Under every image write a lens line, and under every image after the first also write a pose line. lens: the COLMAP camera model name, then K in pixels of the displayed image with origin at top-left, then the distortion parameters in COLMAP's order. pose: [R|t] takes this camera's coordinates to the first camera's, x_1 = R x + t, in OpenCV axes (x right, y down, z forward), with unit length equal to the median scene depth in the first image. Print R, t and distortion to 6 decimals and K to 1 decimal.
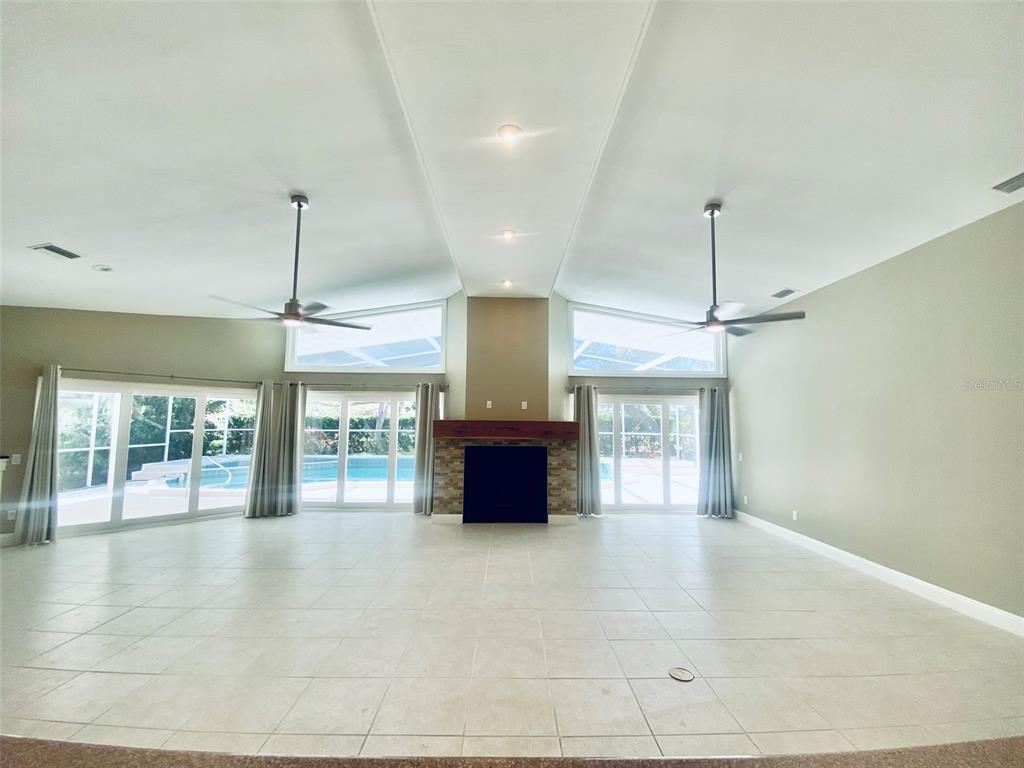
lens RADIAL K [[416.3, 0, 512.0], [0, 416.3, 384.0], [0, 0, 1]] dist [0.023069, -0.000237]
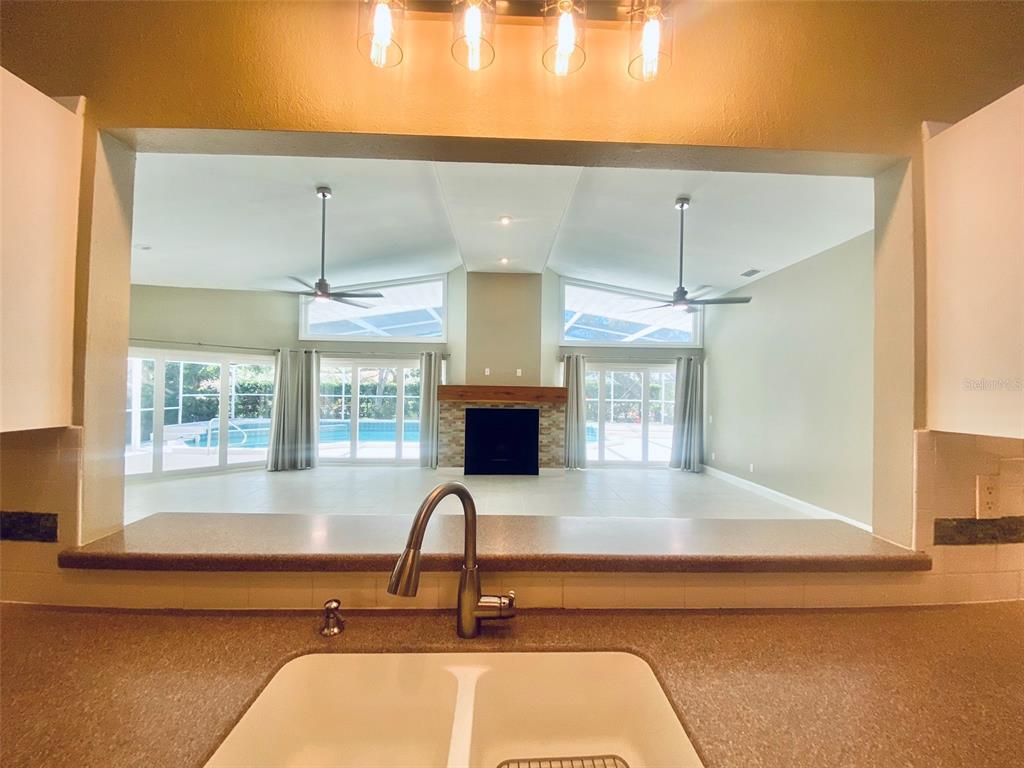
lens RADIAL K [[416.3, 0, 512.0], [0, 416.3, 384.0], [0, 0, 1]] dist [0.023069, -0.000237]
pose [[0.999916, 0.004639, 0.012100, -0.002030], [-0.005540, 0.997129, 0.075520, -0.001346], [-0.011715, -0.075581, 0.997071, -0.103039]]
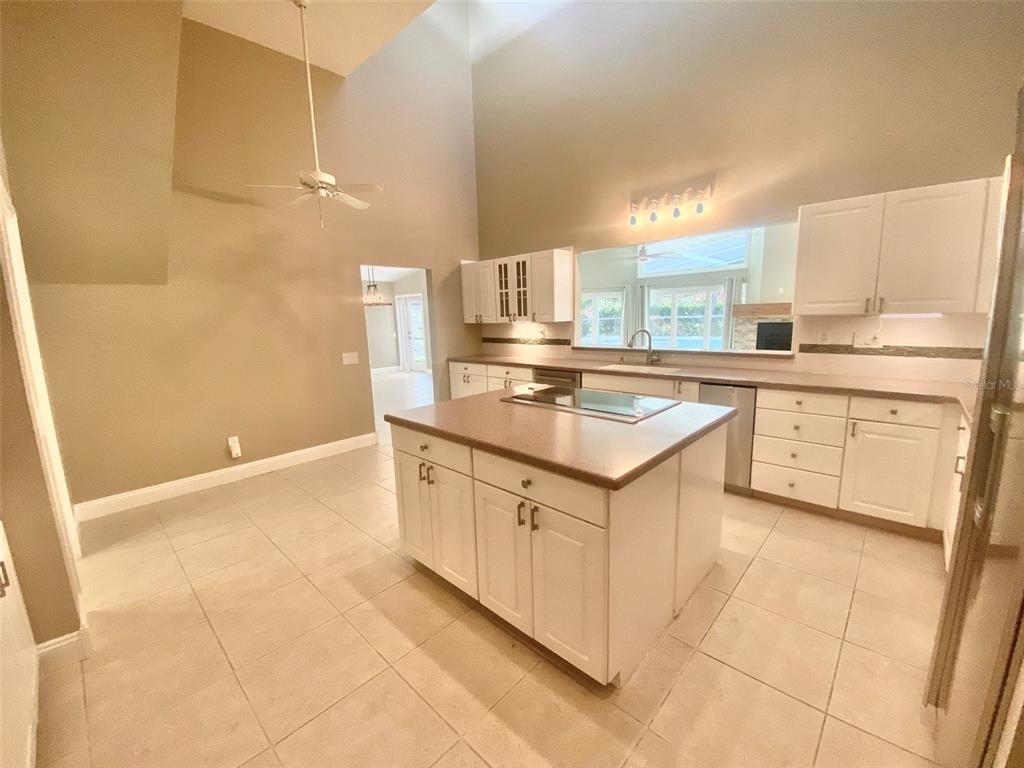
lens RADIAL K [[416.3, 0, 512.0], [0, 416.3, 384.0], [0, 0, 1]] dist [0.023069, -0.000237]
pose [[0.715288, 0.084090, -0.693753, 0.259929], [0.096881, 0.971216, 0.217609, -0.032625], [0.692082, -0.222864, 0.686552, -0.517147]]
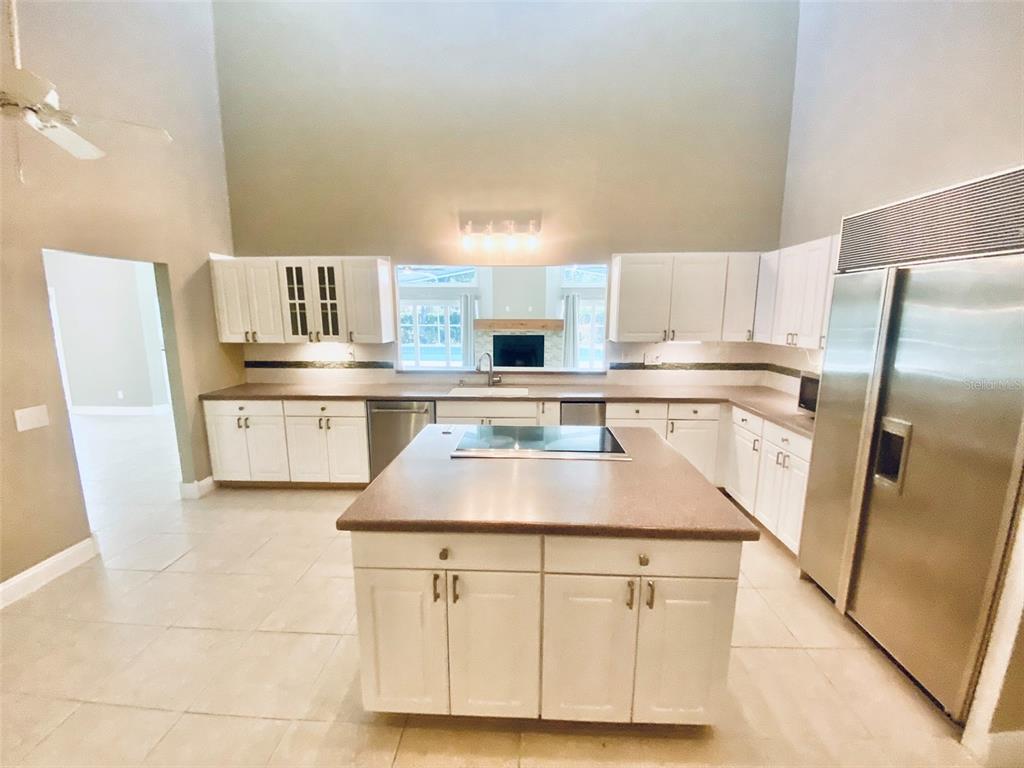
lens RADIAL K [[420.2, 0, 512.0], [0, 420.2, 384.0], [0, 0, 1]] dist [-0.002474, -0.000323]
pose [[0.998219, -0.001106, -0.059653, 0.050462], [0.015903, 0.968588, 0.248164, -0.061731], [0.057505, -0.248670, 0.966880, -0.543878]]
